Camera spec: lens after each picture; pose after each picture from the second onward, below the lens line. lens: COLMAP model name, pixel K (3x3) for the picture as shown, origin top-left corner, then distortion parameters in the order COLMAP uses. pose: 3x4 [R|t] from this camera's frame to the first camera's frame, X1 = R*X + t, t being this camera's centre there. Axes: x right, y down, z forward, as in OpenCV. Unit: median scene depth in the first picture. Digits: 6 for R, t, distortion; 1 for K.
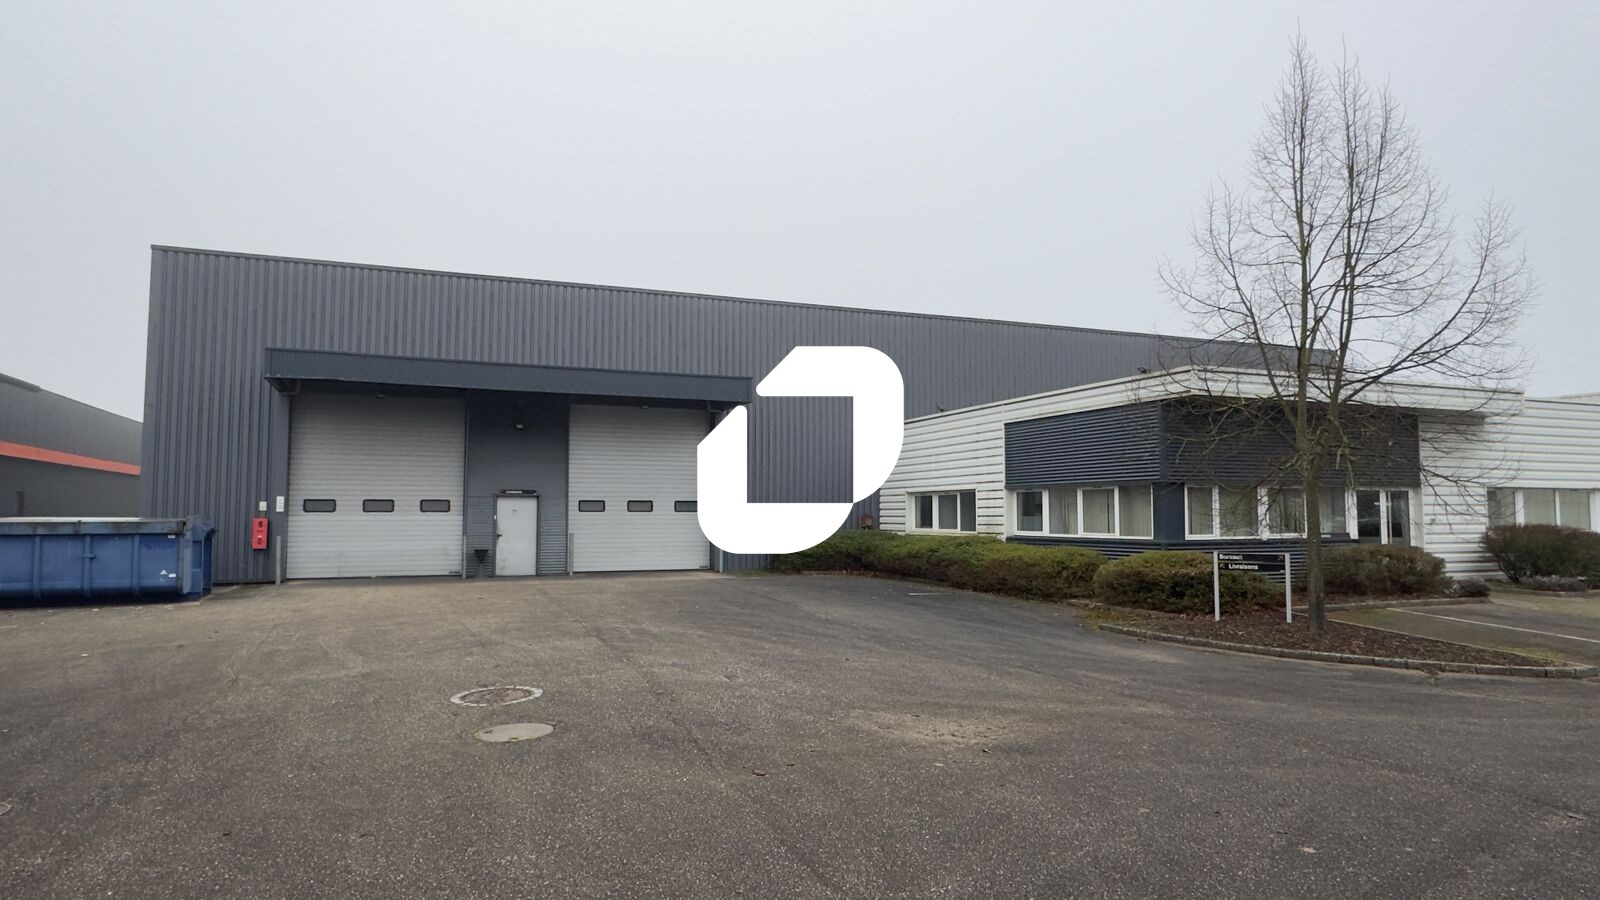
lens RADIAL K [[965.5, 0, 801.0], [0, 965.5, 453.1], [0, 0, 1]] dist [0.016912, 0.001947]
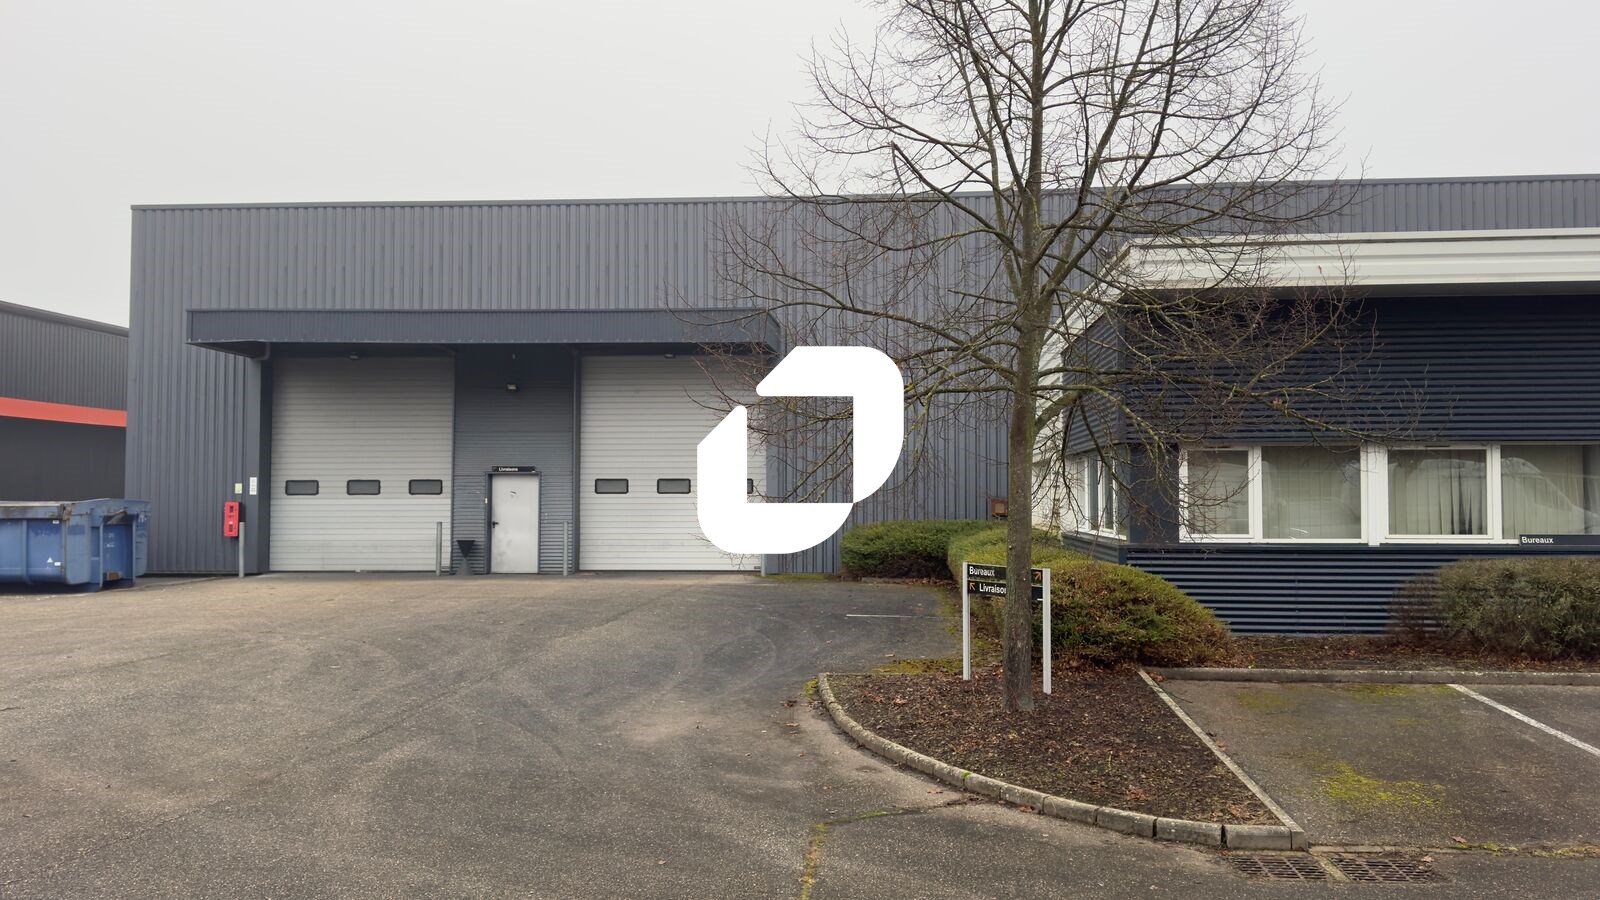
lens RADIAL K [[1272.7, 0, 800.3], [0, 1272.7, 444.1], [0, 0, 1]] dist [0.077968, -0.008750]
pose [[0.892136, -0.018192, -0.451401, 0.413592], [0.028088, 0.999489, 0.015233, 0.010104], [0.450893, -0.026269, 0.892191, 0.167474]]
